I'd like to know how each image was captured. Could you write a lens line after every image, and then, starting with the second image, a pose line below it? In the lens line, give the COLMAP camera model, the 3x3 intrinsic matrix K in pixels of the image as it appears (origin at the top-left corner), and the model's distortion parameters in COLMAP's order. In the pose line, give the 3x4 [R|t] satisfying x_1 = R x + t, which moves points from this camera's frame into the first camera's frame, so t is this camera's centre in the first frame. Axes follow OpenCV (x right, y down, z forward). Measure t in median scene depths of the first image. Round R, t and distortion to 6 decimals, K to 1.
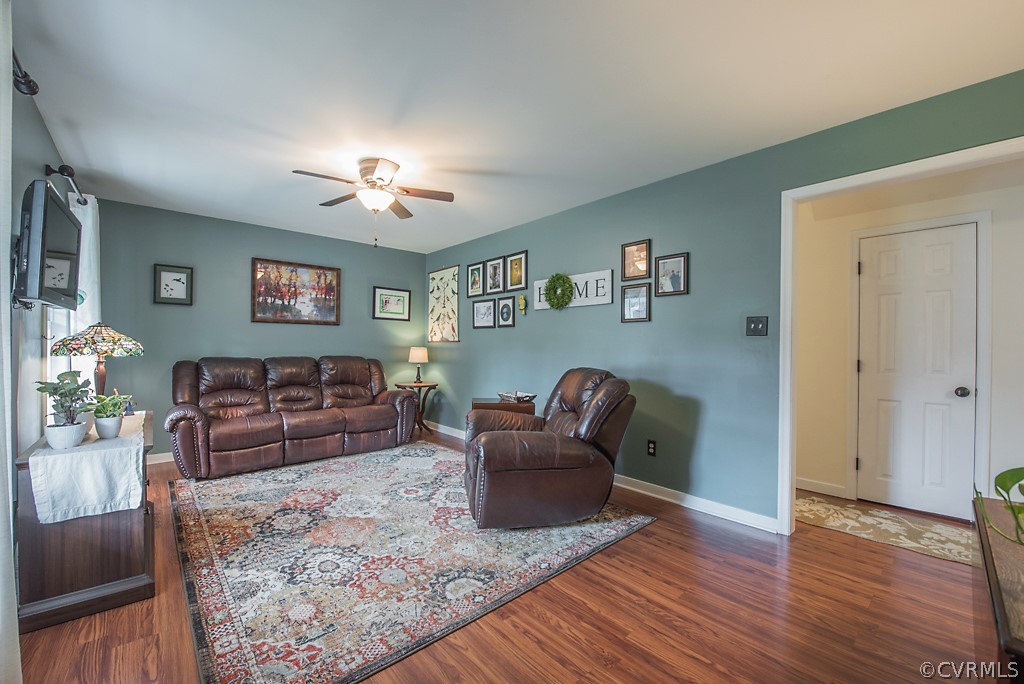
lens RADIAL K [[408.0, 0, 507.8], [0, 408.0, 346.5], [0, 0, 1]] dist [-0.017331, -0.000221]
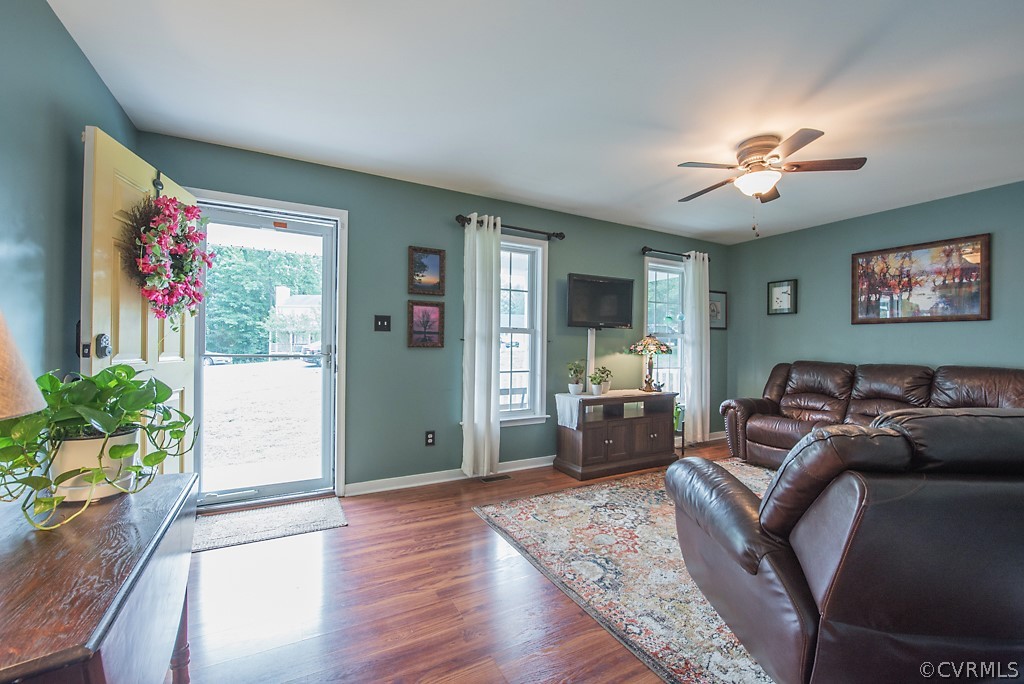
lens RADIAL K [[408.0, 0, 507.8], [0, 408.0, 346.5], [0, 0, 1]] dist [-0.017331, -0.000221]
pose [[-0.231351, -0.007143, -0.972844, 0.648653], [-0.013673, 0.999898, -0.004090, 0.005327], [0.972774, 0.012355, -0.231425, 0.676862]]
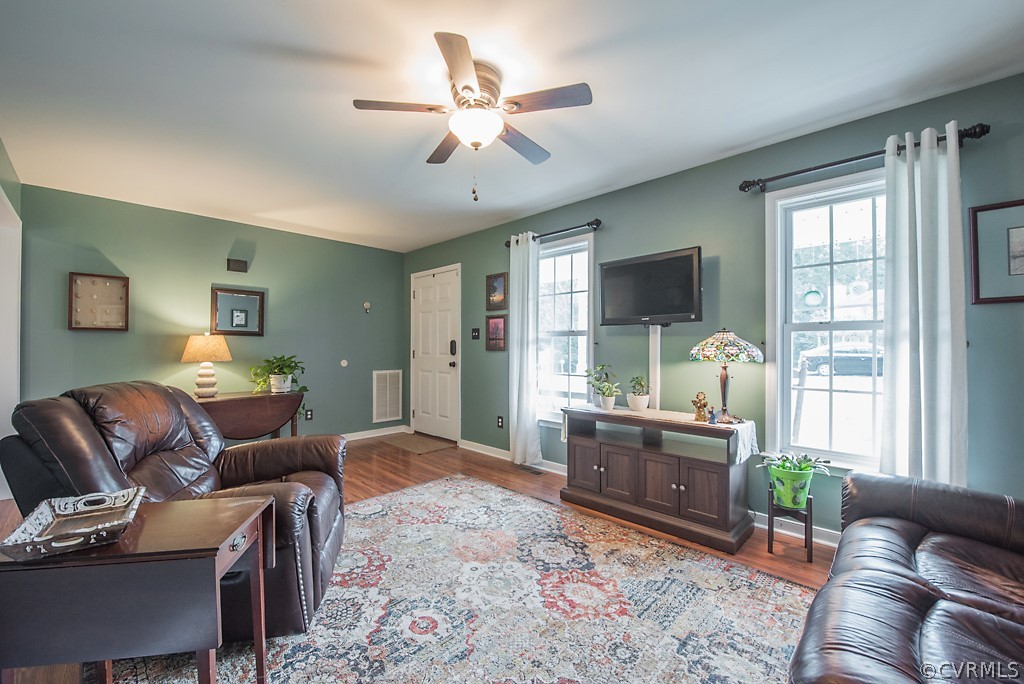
lens RADIAL K [[408.0, 0, 507.8], [0, 408.0, 346.5], [0, 0, 1]] dist [-0.017331, -0.000221]
pose [[-0.997294, -0.009001, -0.072958, -0.328977], [-0.008922, 0.999959, -0.001408, -0.006398], [0.072968, -0.000753, -0.997334, 1.655182]]
